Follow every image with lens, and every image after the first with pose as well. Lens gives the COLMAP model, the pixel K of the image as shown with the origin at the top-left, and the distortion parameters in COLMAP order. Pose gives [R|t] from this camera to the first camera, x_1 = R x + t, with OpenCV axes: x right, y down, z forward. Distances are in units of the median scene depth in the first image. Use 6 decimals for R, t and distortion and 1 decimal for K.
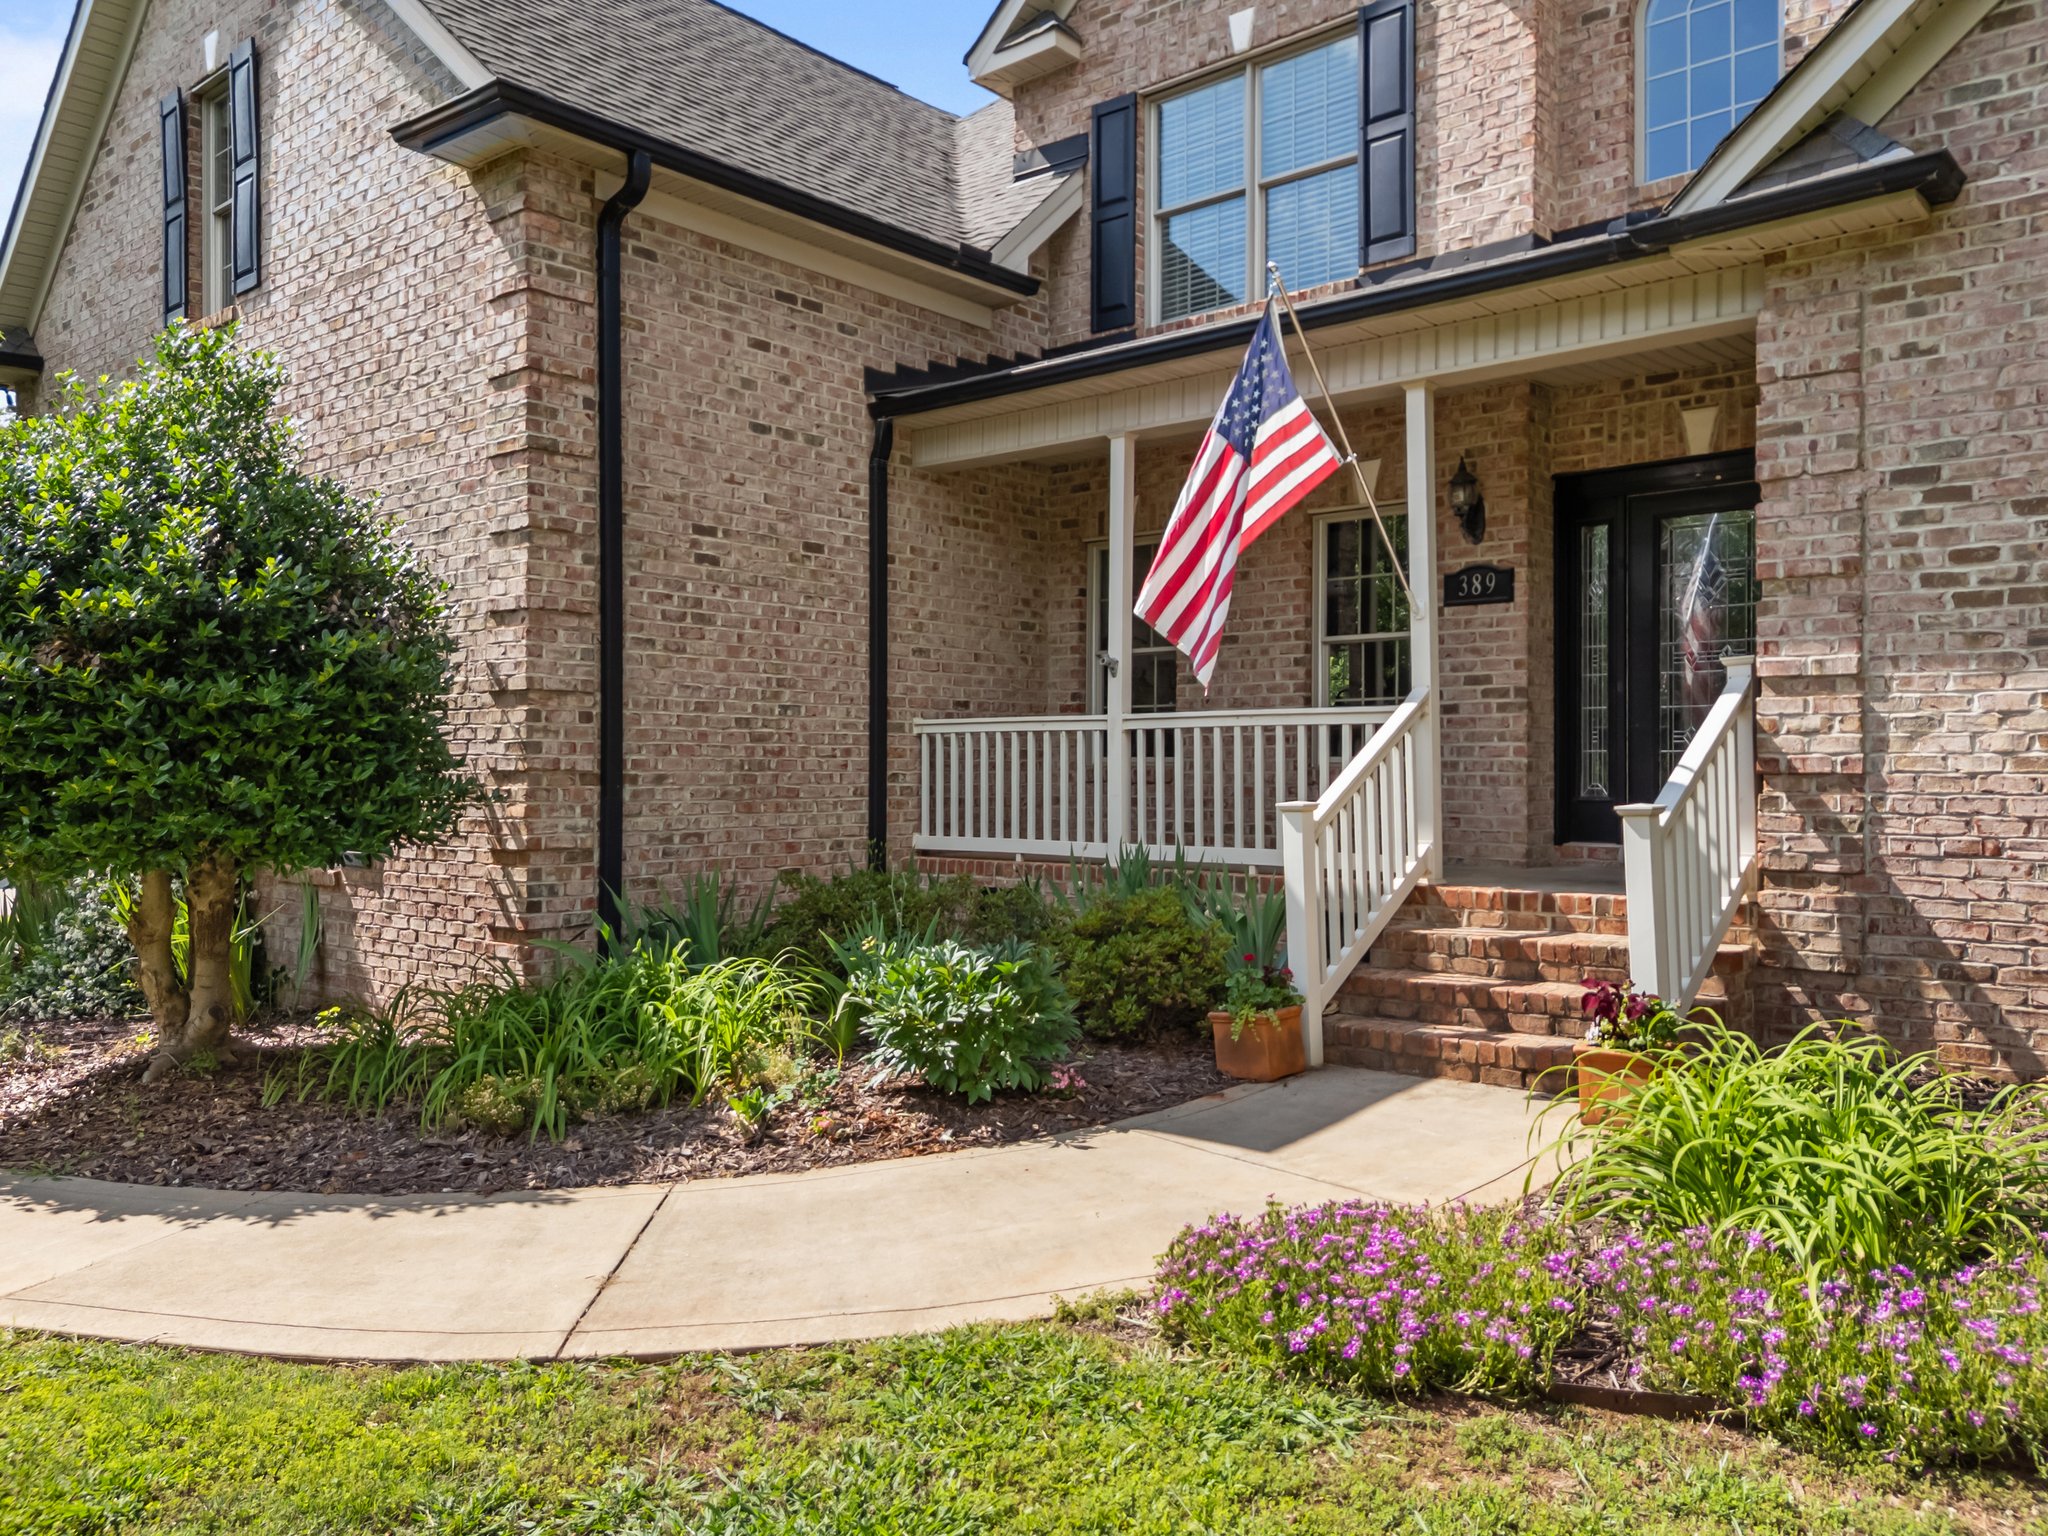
lens RADIAL K [[1531.7, 0, 1017.9], [0, 1531.7, 764.1], [0, 0, 1]] dist [0.078664, -0.079203]
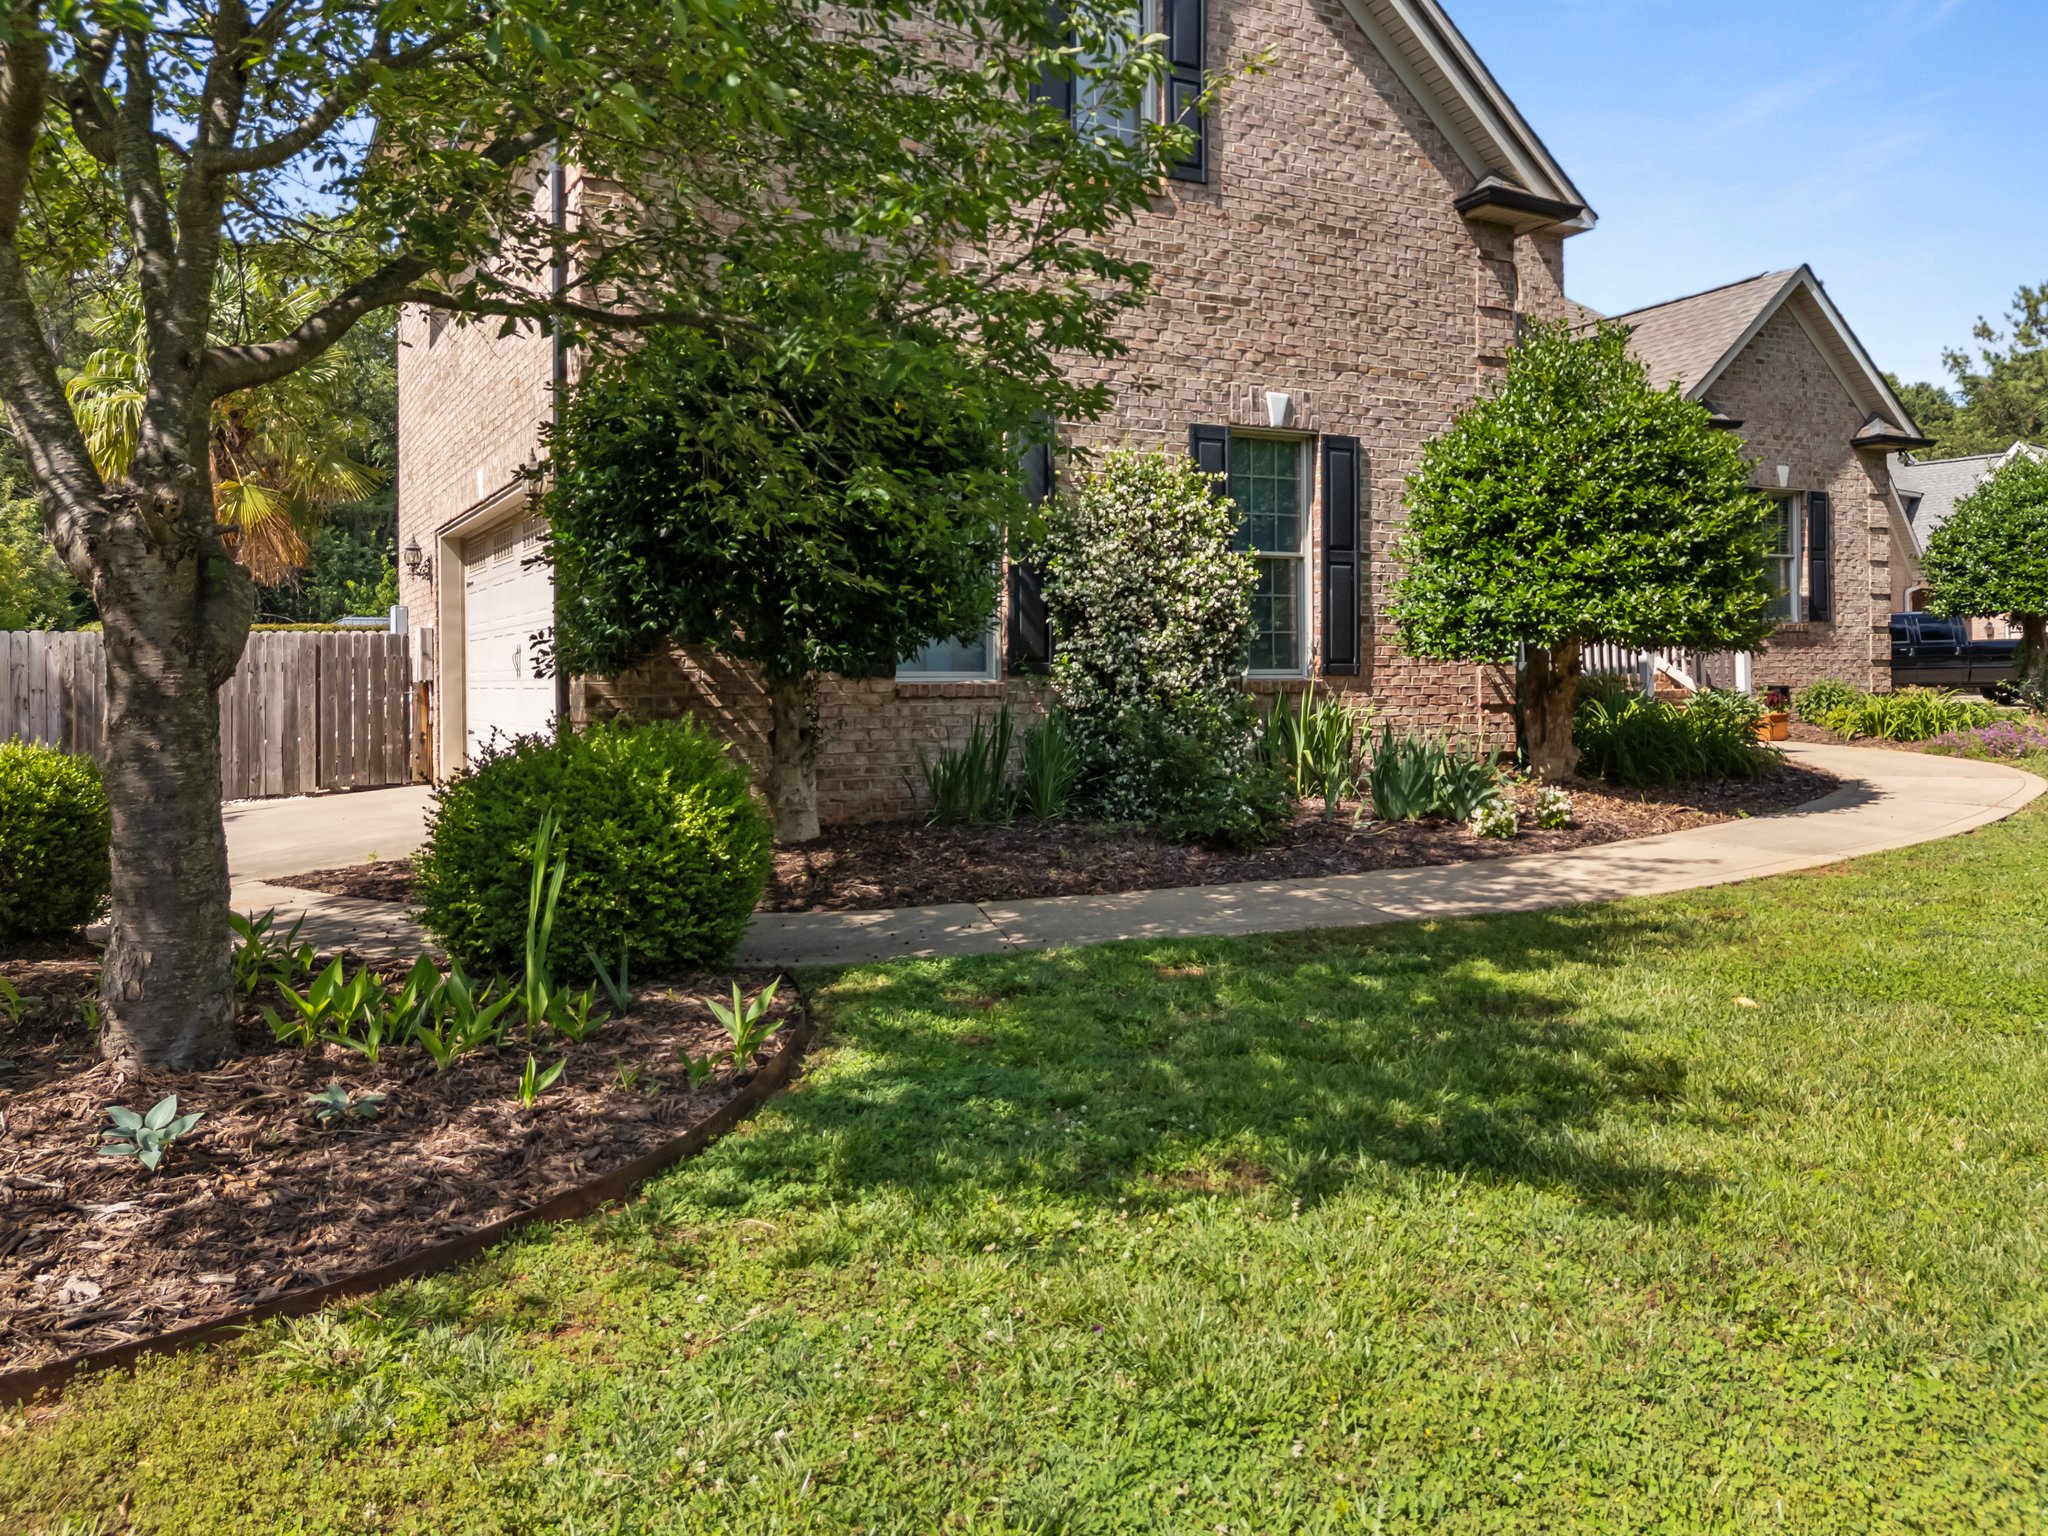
lens RADIAL K [[1531.7, 0, 1014.1], [0, 1531.7, 671.4], [0, 0, 1]] dist [0.078664, -0.079203]
pose [[0.363172, 0.003709, 0.931715, -2.106381], [0.005954, 0.999962, -0.006301, 0.083542], [-0.931703, 0.007836, 0.363136, 0.934380]]
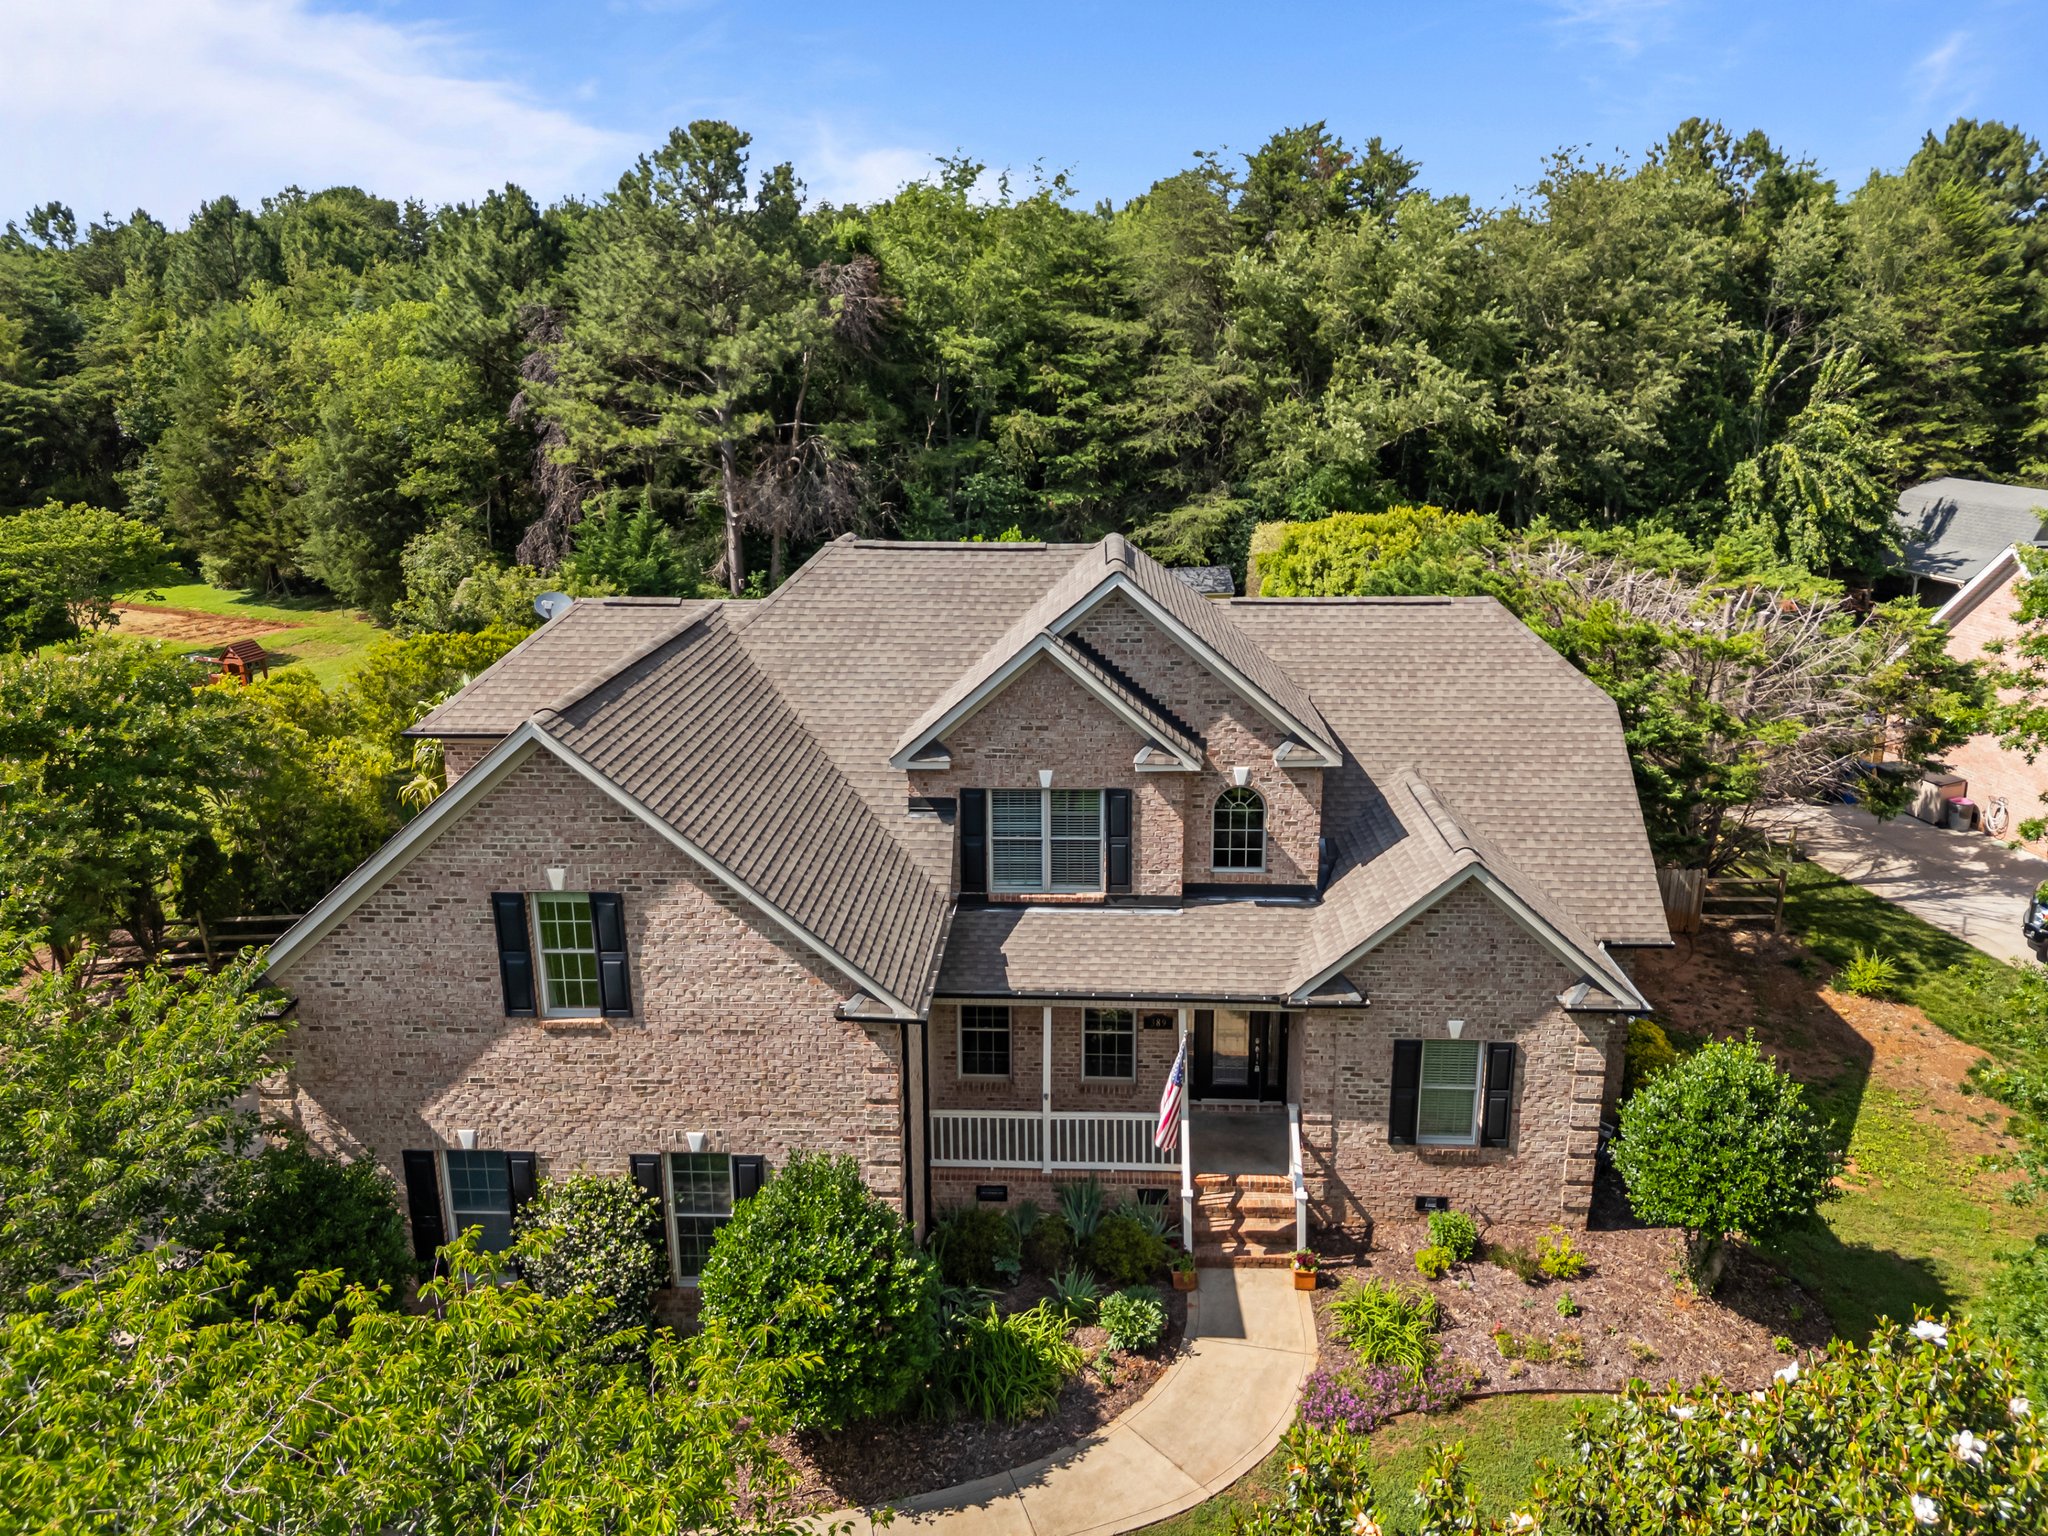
lens RADIAL K [[1531.7, 0, 1023.3], [0, 1531.7, 756.7], [0, 0, 1]] dist [0.078664, -0.079203]
pose [[0.789445, -0.177801, 0.587506, -1.485763], [0.009103, 0.960415, 0.278425, -1.441190], [-0.613754, -0.214453, 0.759813, -0.784460]]
